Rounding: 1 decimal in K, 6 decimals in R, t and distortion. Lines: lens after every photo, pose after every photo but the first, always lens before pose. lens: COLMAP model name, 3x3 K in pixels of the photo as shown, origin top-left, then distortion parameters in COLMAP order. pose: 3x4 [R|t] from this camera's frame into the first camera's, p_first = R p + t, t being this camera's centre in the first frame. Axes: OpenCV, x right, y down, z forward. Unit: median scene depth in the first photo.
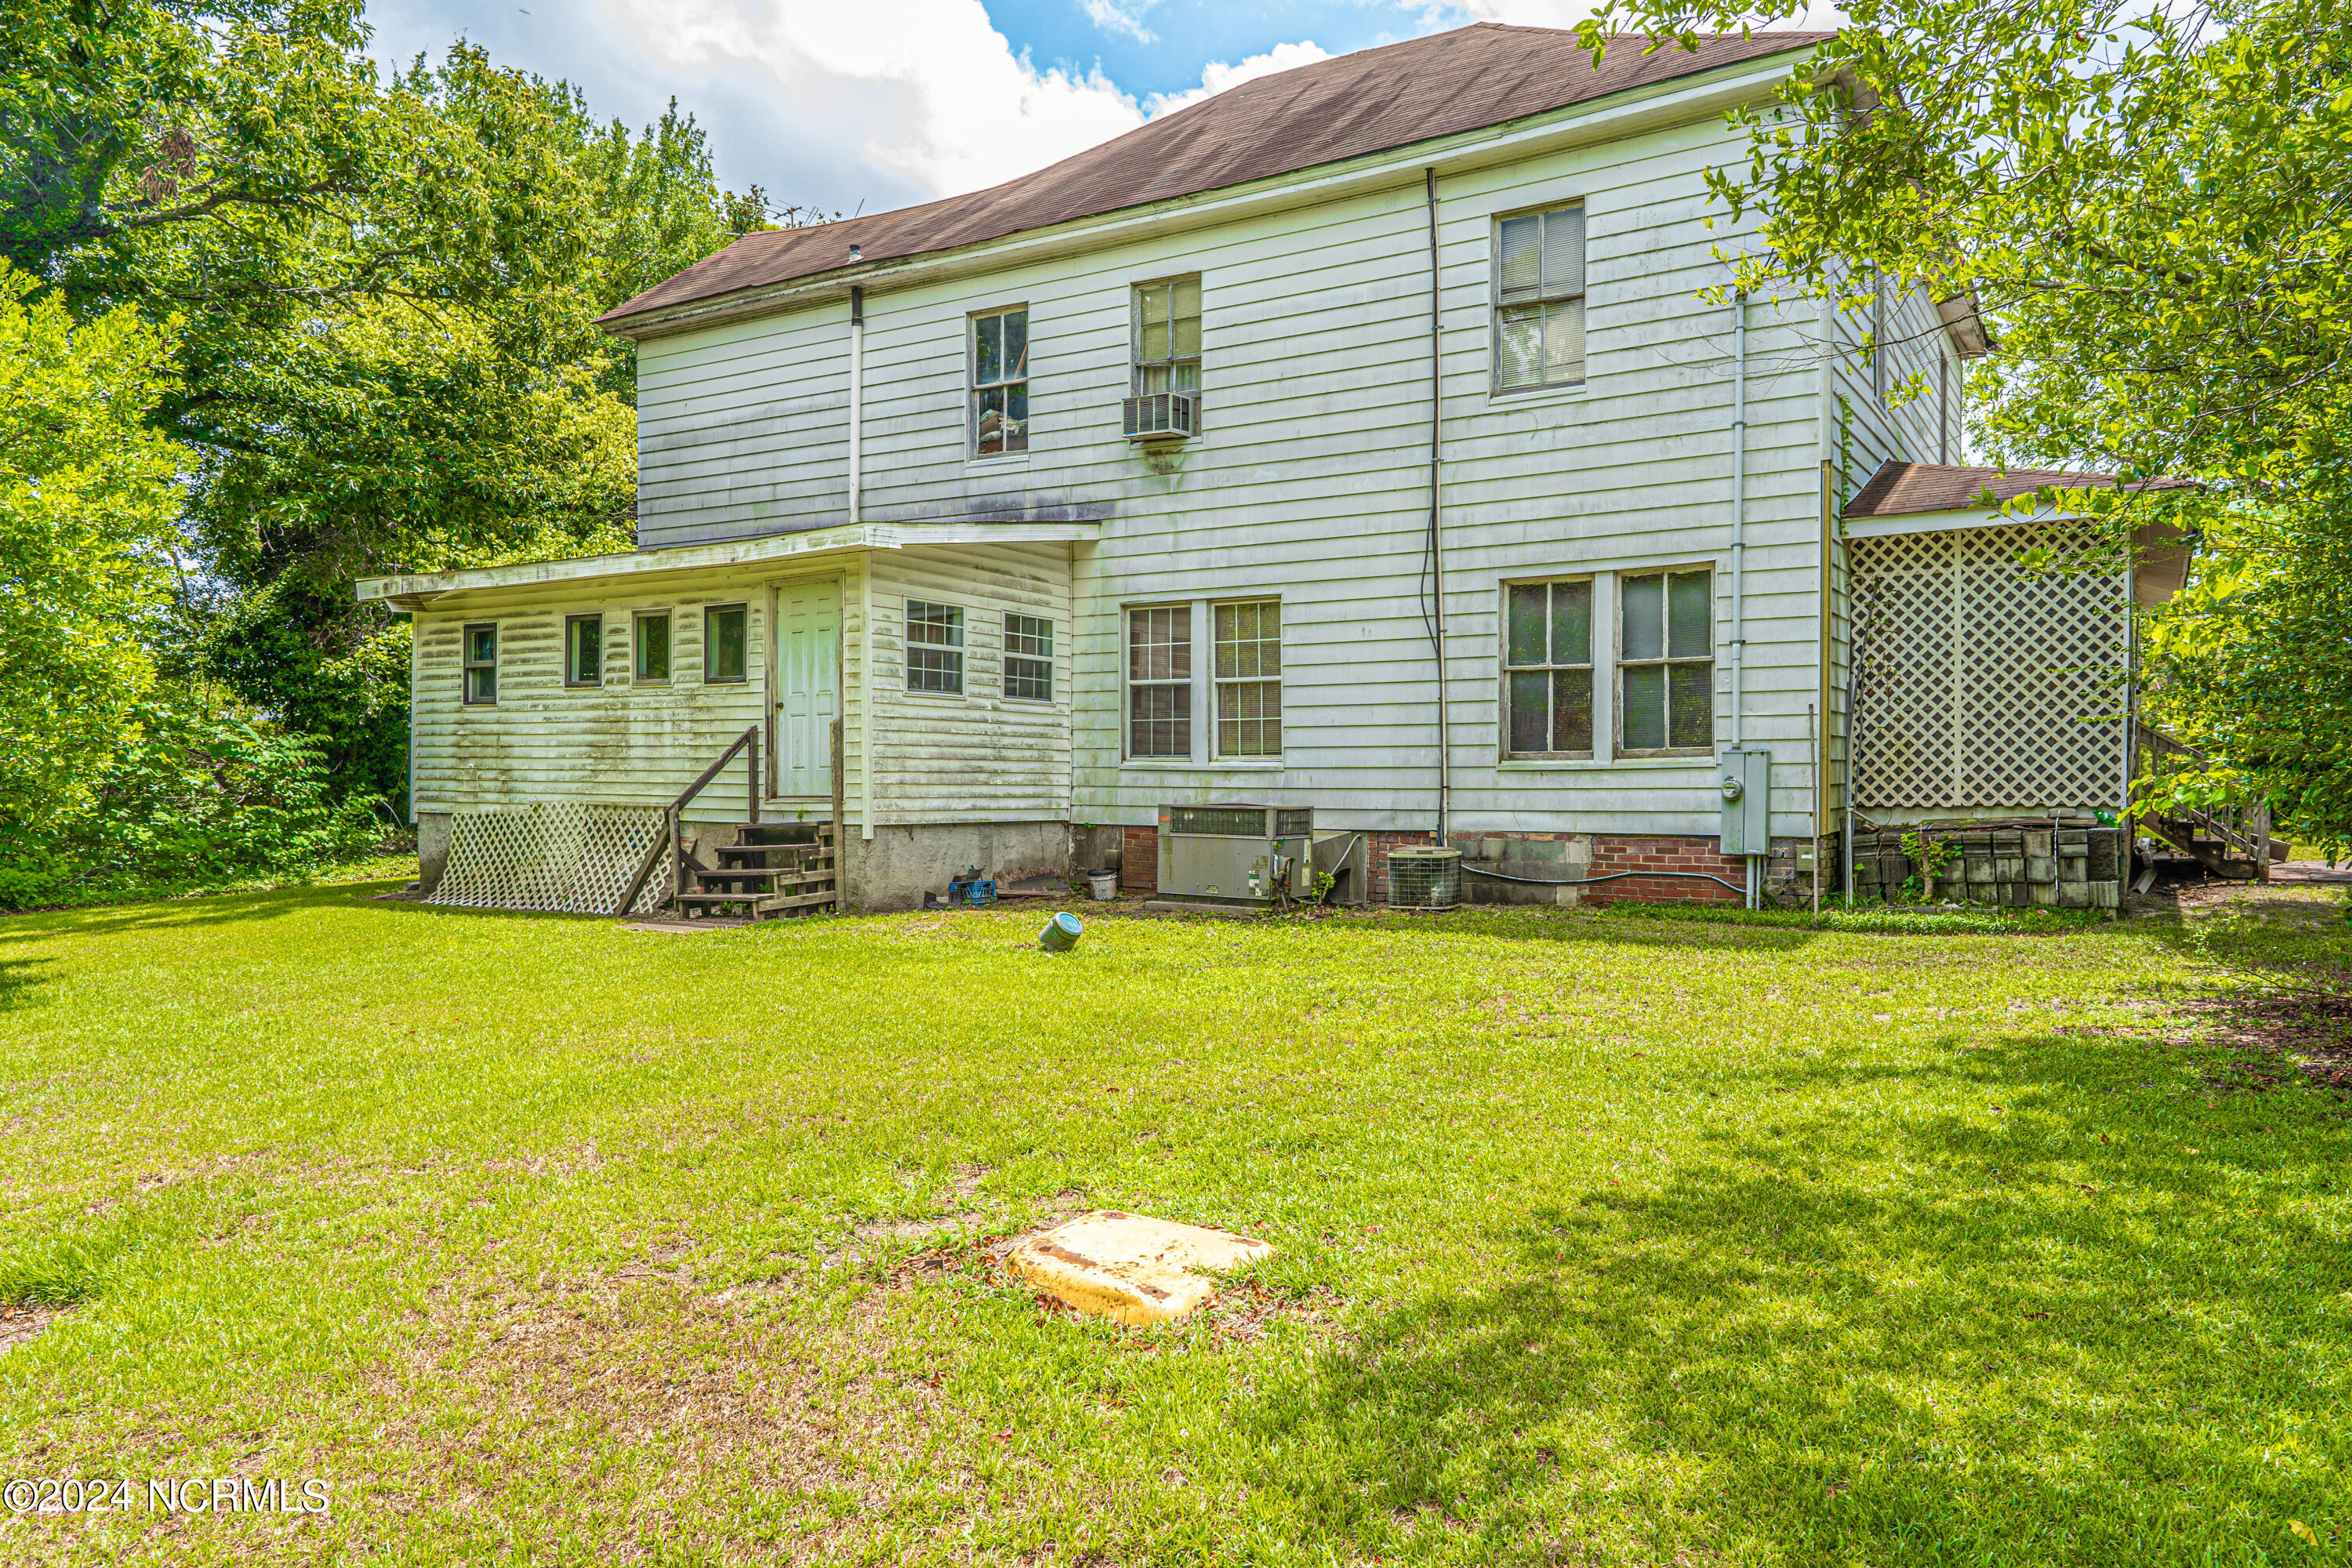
lens RADIAL K [[1619.1, 0, 1176.0], [0, 1619.1, 784.0], [0, 0, 1]] dist [0.003220, -0.000296]
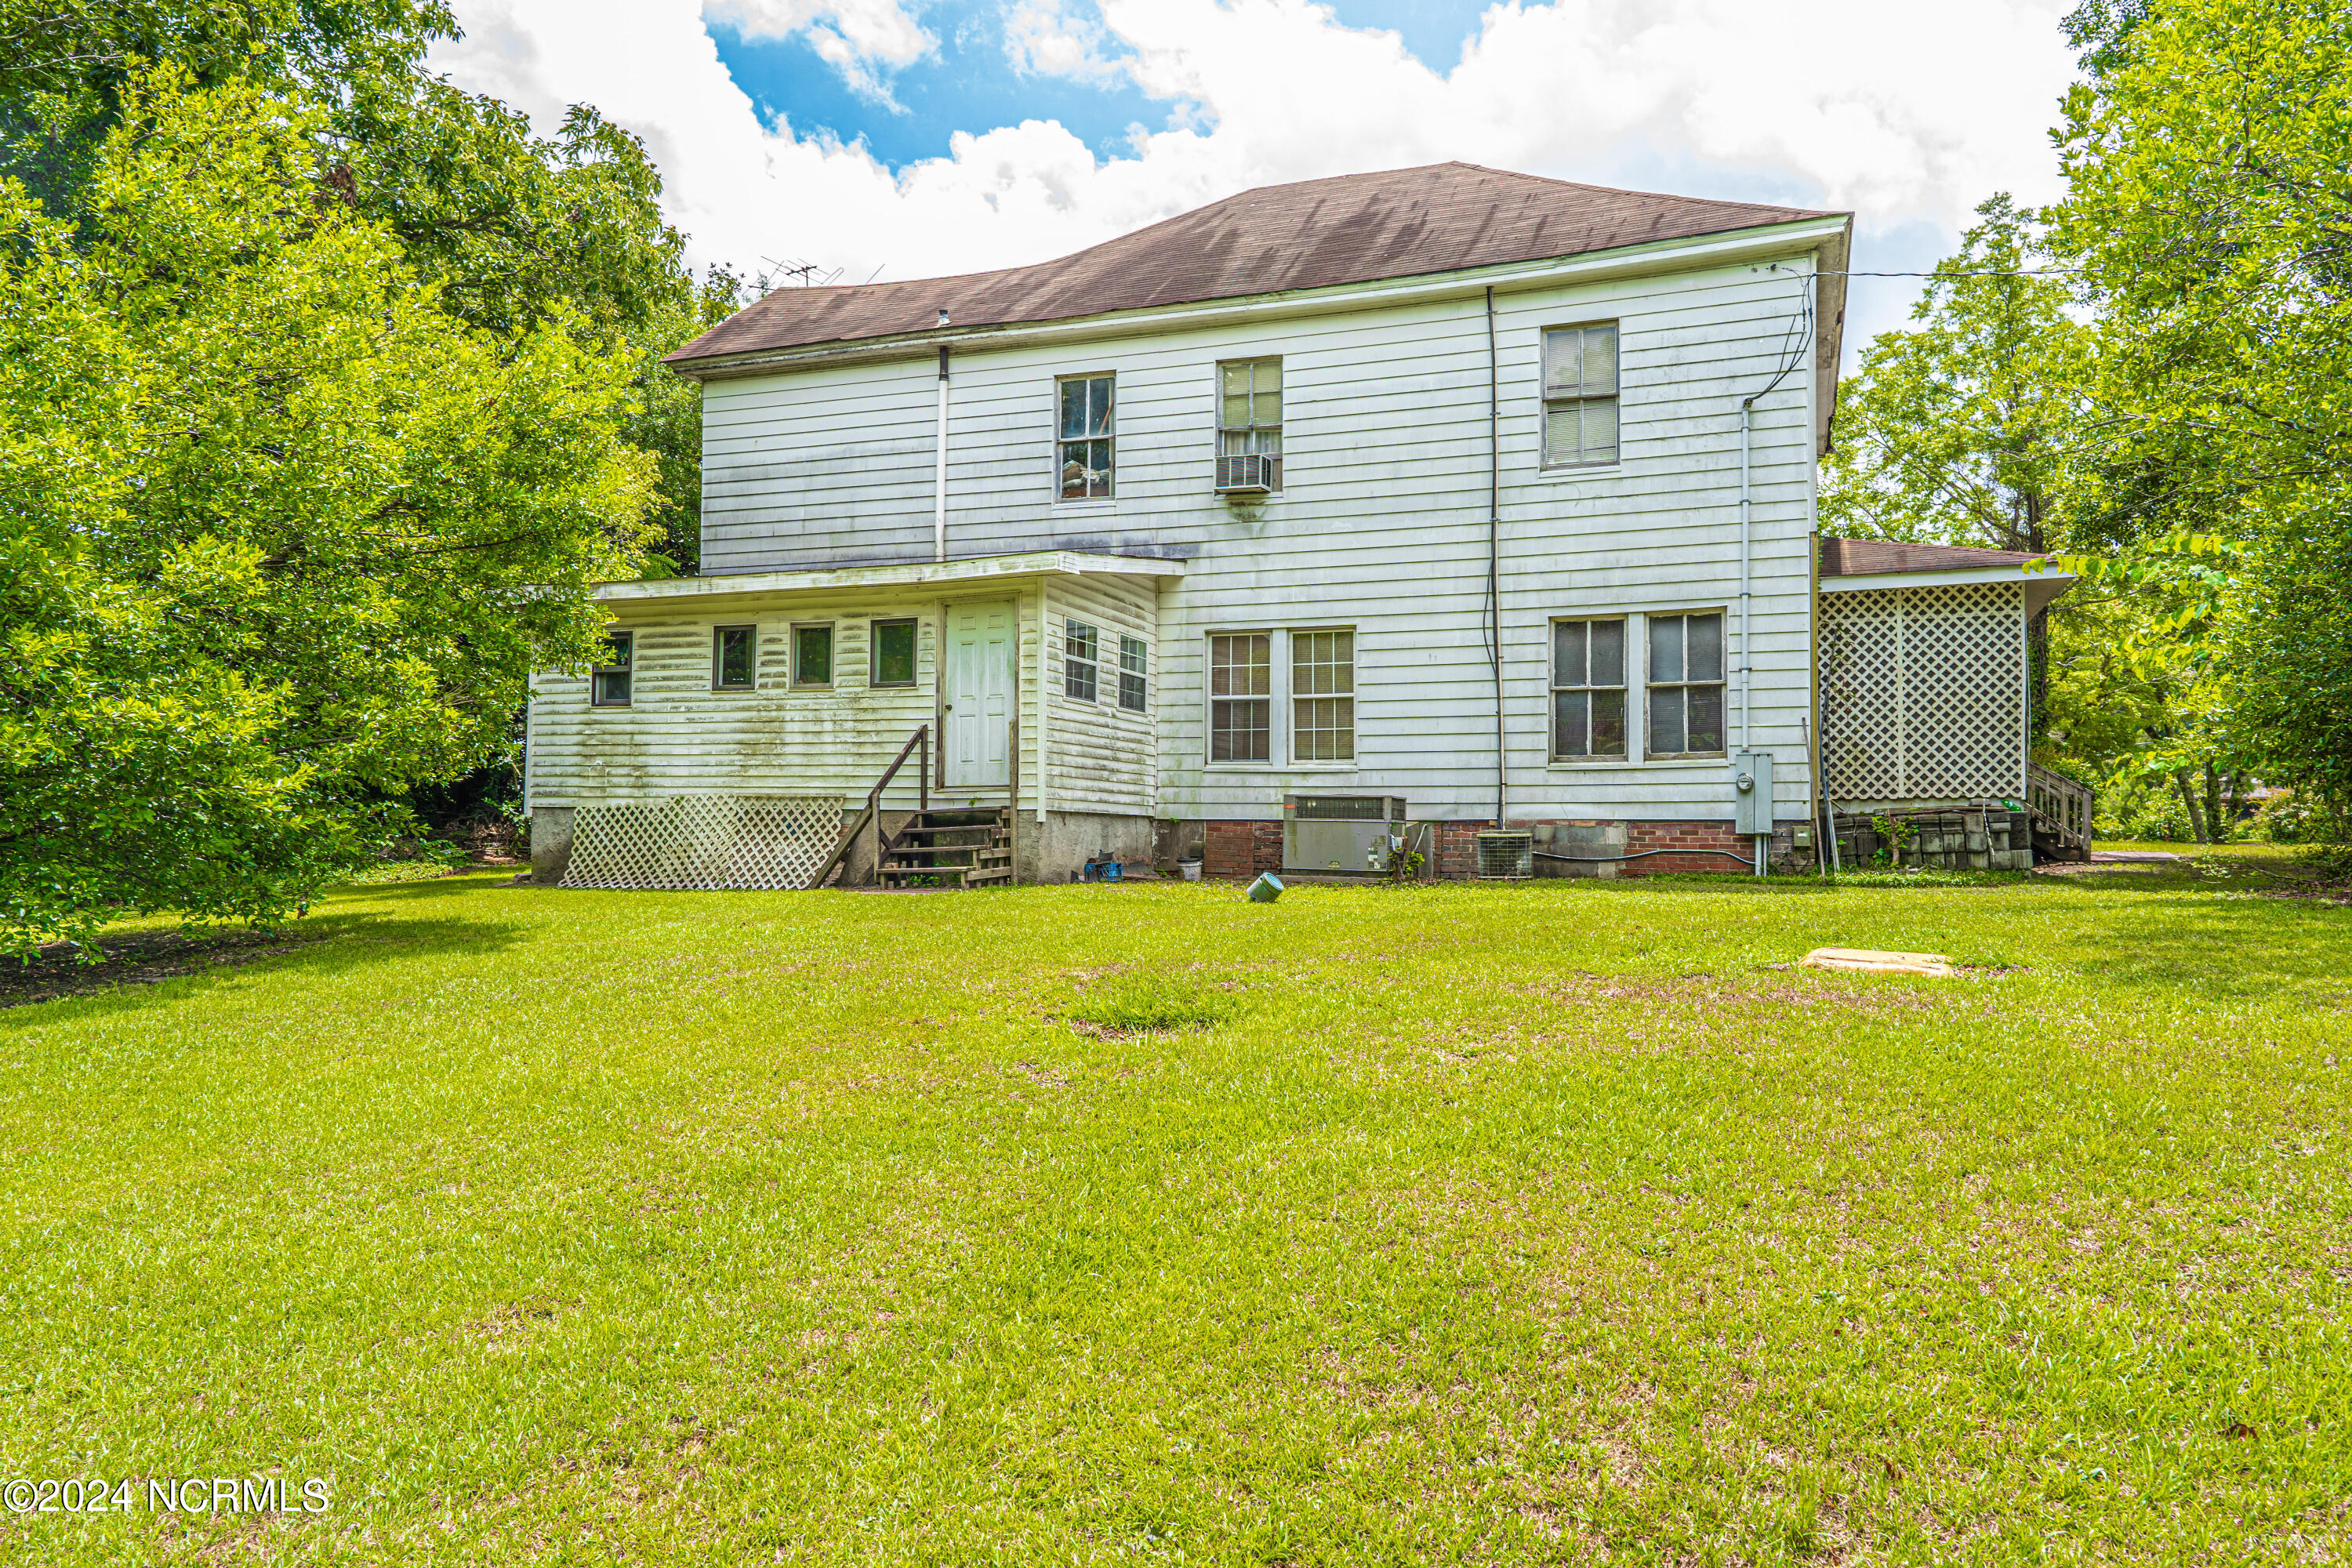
lens RADIAL K [[1619.1, 0, 1176.0], [0, 1619.1, 784.0], [0, 0, 1]] dist [0.003220, -0.000296]
pose [[0.981819, 0.011979, 0.189439, -0.306285], [-0.004939, 0.999281, -0.037593, 0.048671], [-0.189753, 0.035974, 0.981173, -0.157079]]
